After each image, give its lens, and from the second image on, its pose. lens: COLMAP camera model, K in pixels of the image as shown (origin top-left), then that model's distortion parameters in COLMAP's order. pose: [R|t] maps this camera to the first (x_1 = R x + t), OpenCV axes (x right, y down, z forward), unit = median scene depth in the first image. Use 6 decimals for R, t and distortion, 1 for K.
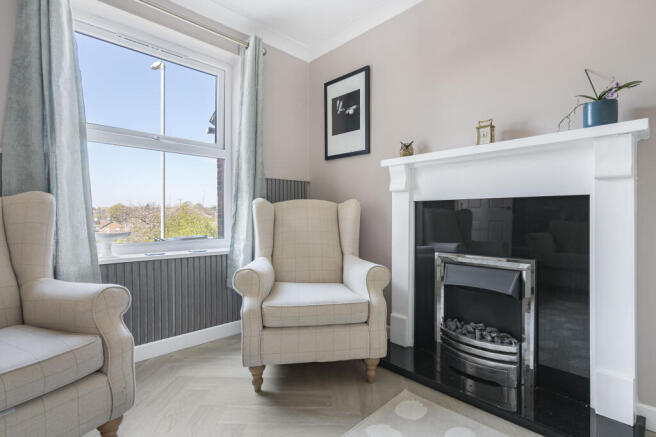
lens RADIAL K [[305.0, 0, 328.0], [0, 305.0, 218.5], [0, 0, 1]] dist [0.002585, 0.000338]
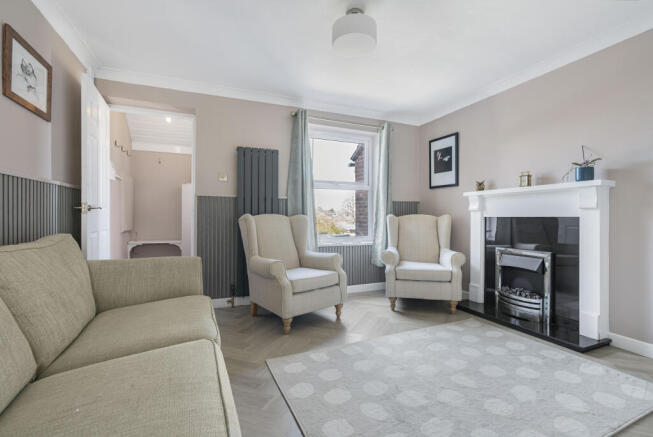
lens RADIAL K [[304.0, 0, 326.5], [0, 304.0, 218.5], [0, 0, 1]] dist [0.018875, 0.000141]
pose [[0.938012, 0.003220, -0.346588, 0.048949], [-0.003067, 0.999995, 0.000991, -0.046338], [0.346589, 0.000133, 0.938017, -0.880867]]
